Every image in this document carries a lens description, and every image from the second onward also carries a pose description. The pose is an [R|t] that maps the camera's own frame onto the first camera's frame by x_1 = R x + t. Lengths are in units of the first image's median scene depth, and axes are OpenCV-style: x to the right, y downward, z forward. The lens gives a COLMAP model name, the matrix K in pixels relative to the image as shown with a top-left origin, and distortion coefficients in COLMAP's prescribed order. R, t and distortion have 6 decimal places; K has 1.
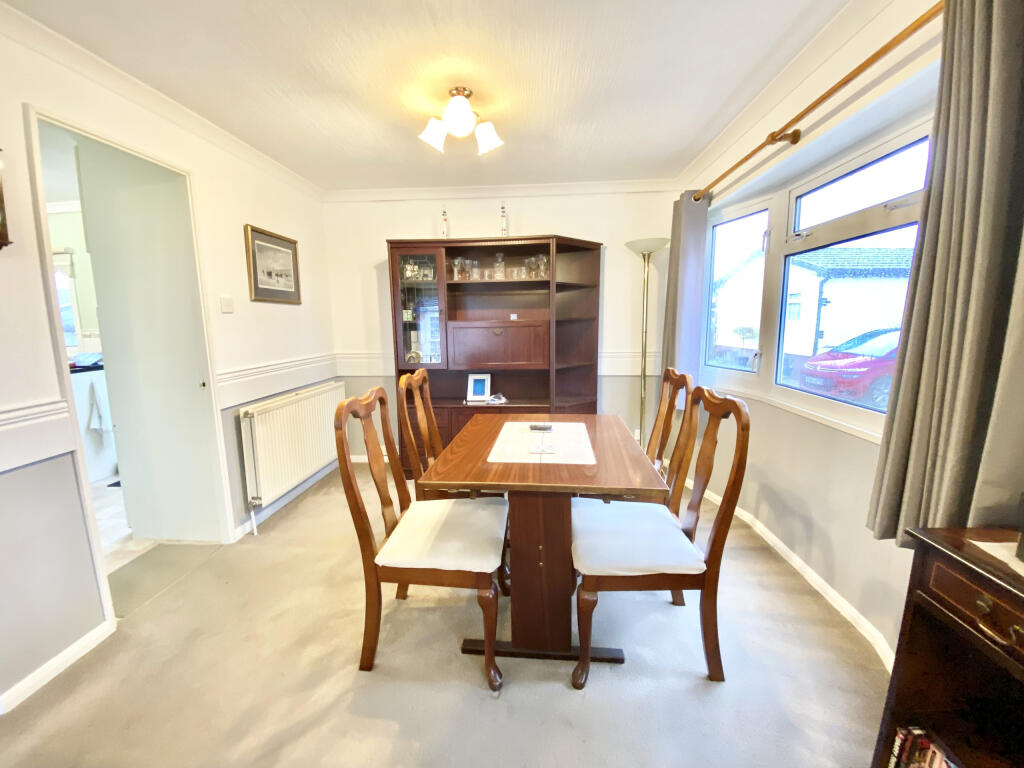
lens RADIAL K [[412.5, 0, 512.0], [0, 412.5, 384.0], [0, 0, 1]] dist [0.023352, -0.020666]
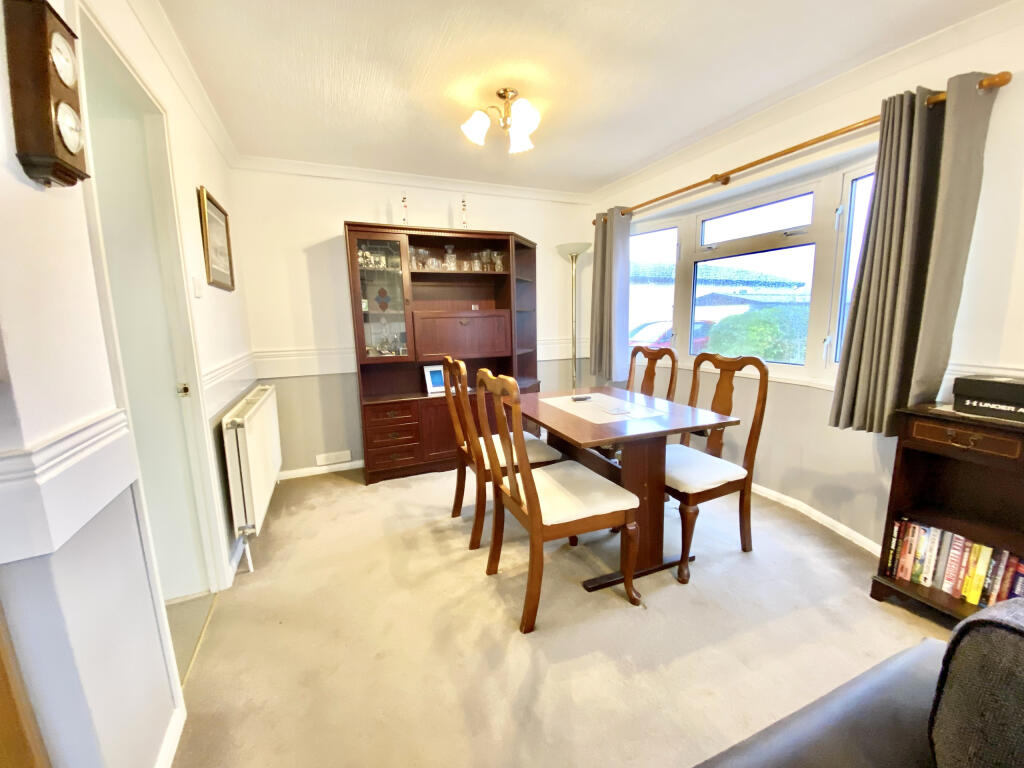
lens RADIAL K [[412.5, 0, 512.0], [0, 412.5, 384.0], [0, 0, 1]] dist [0.023352, -0.020666]
pose [[0.887427, -0.079482, 0.454043, -0.480373], [0.079022, 0.996672, 0.020024, 0.019750], [-0.454123, 0.018110, 0.890755, 0.037830]]
